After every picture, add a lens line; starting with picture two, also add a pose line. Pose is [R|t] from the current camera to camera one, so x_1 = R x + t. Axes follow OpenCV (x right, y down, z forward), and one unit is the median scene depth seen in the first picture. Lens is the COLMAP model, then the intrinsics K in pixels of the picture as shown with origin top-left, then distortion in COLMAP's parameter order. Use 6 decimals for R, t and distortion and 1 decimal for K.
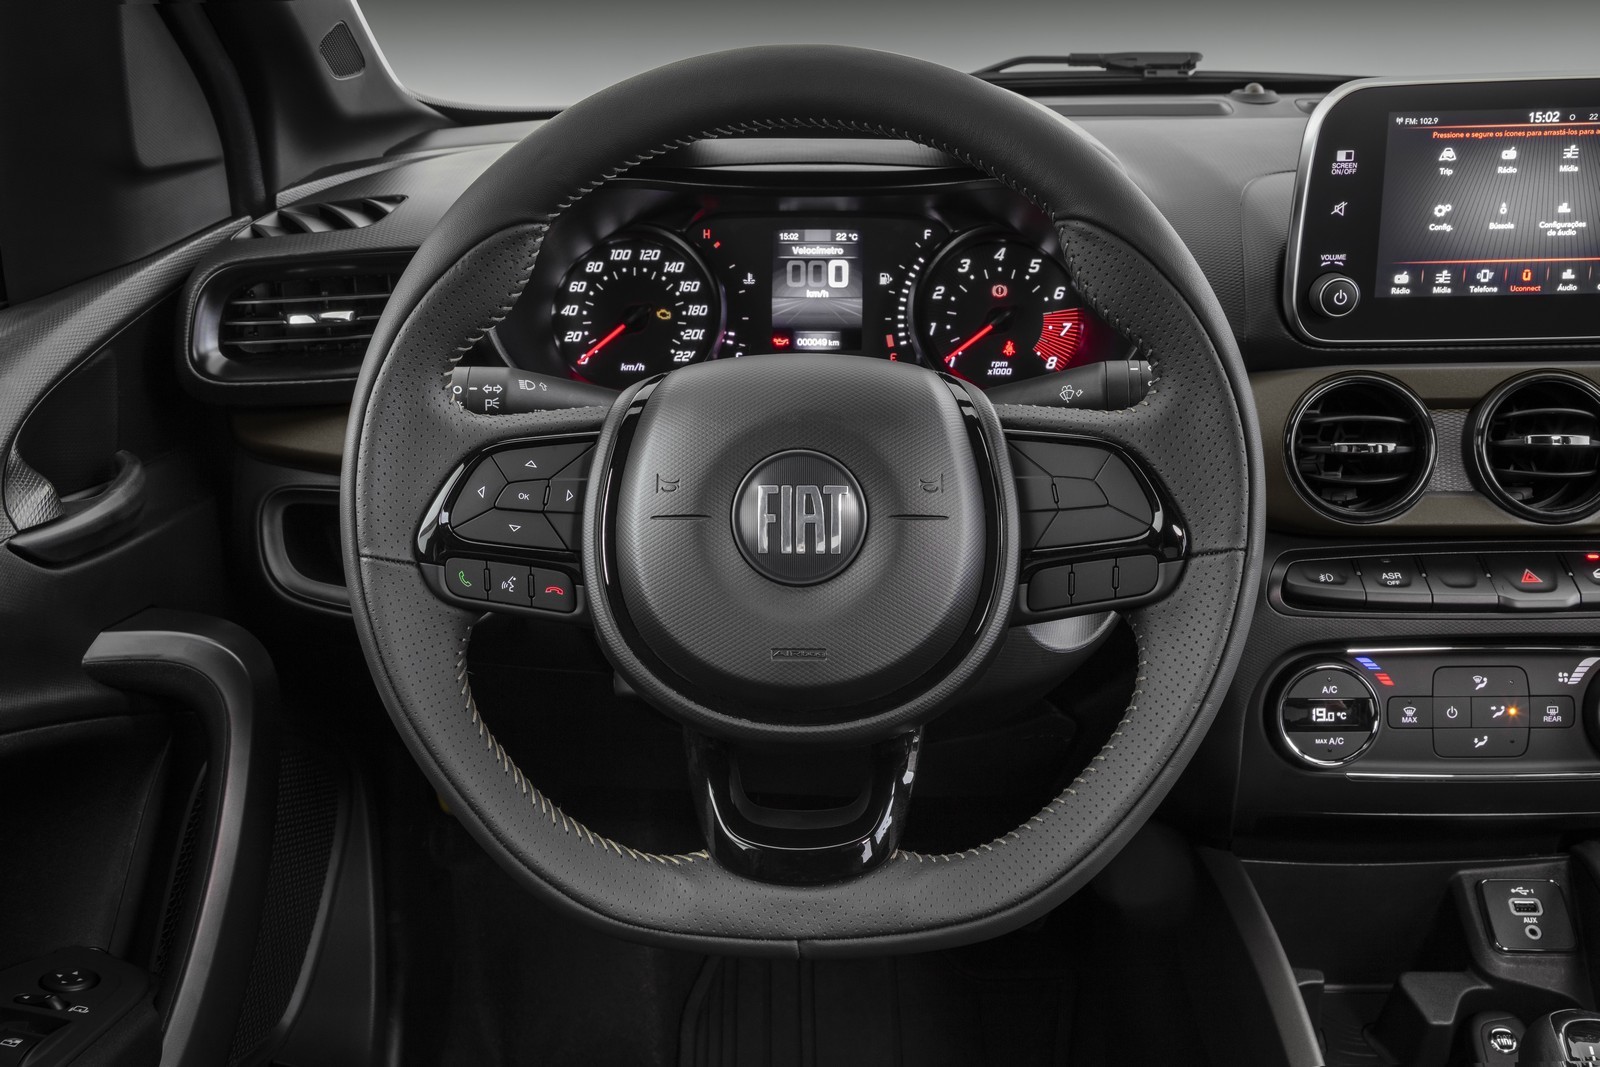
lens RADIAL K [[1588.2, 0, 800.0], [0, 1588.2, 533.5], [0, 0, 1]] dist [-0.021392, 0.095928]
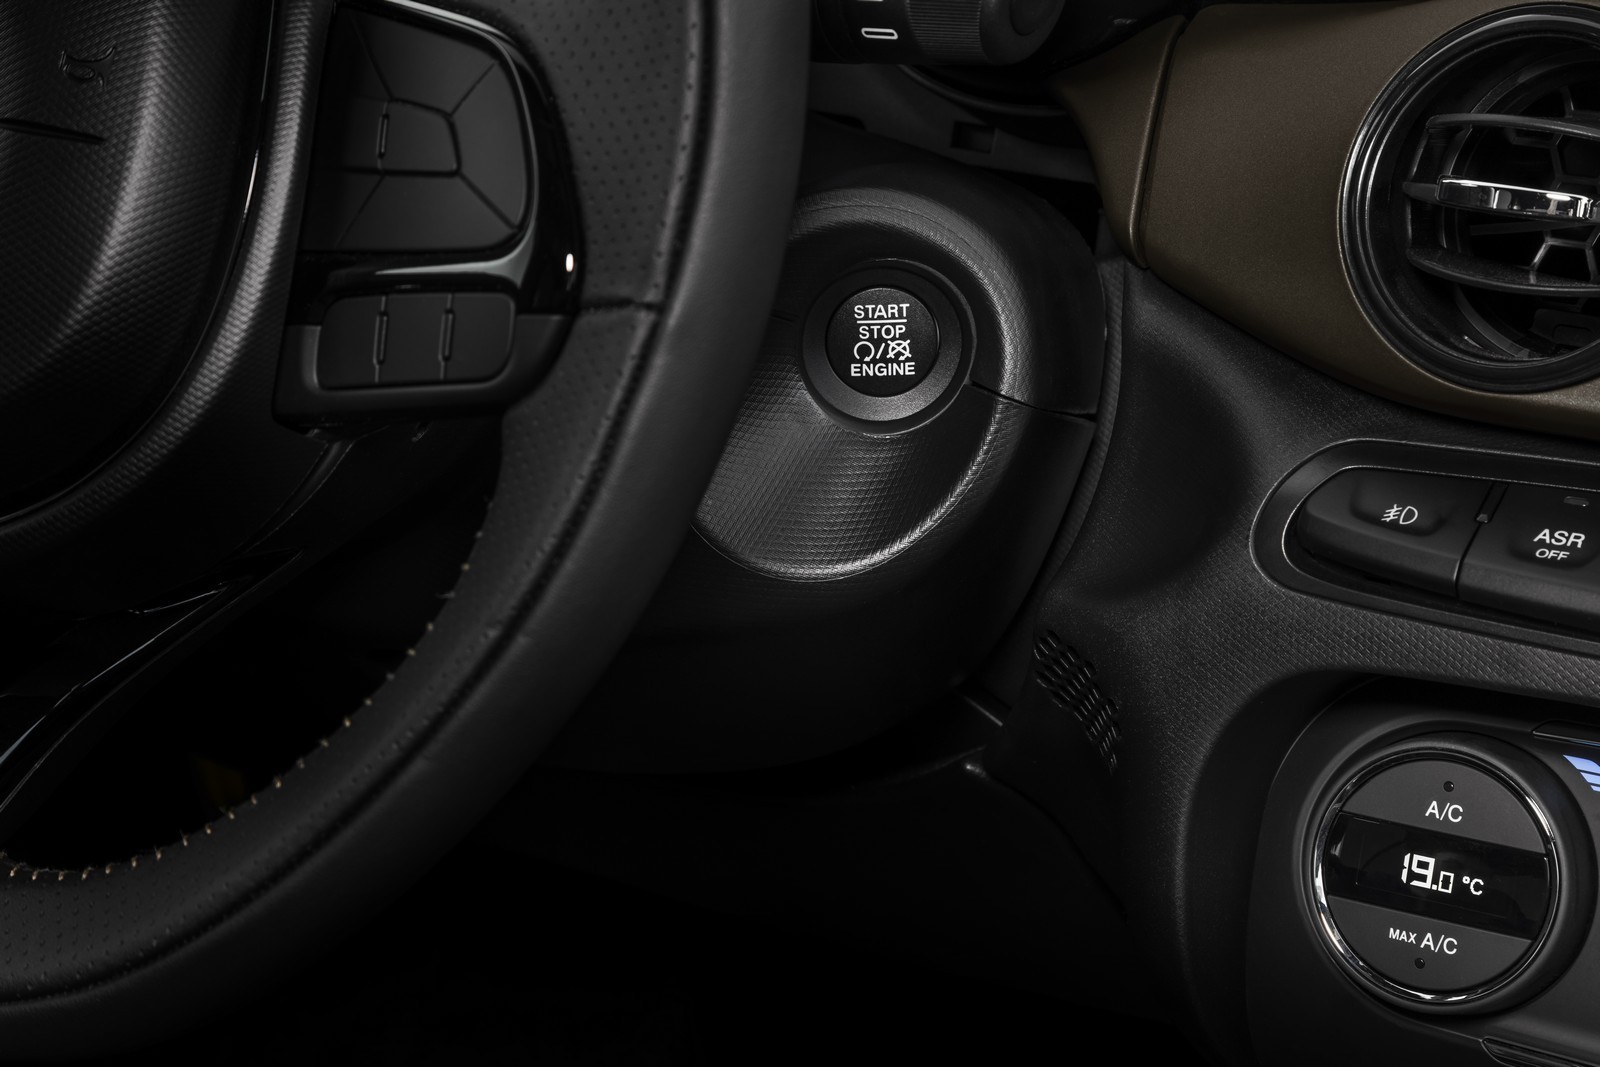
lens RADIAL K [[4144.4, 0, 800.0], [0, 4144.4, 533.5], [0, 0, 1]] dist [0.423443, -0.417053]
pose [[0.883400, 0.172014, -0.435908, 0.649142], [-0.169102, 0.984533, 0.045809, 0.009735], [0.437045, 0.033245, 0.898825, -0.011691]]
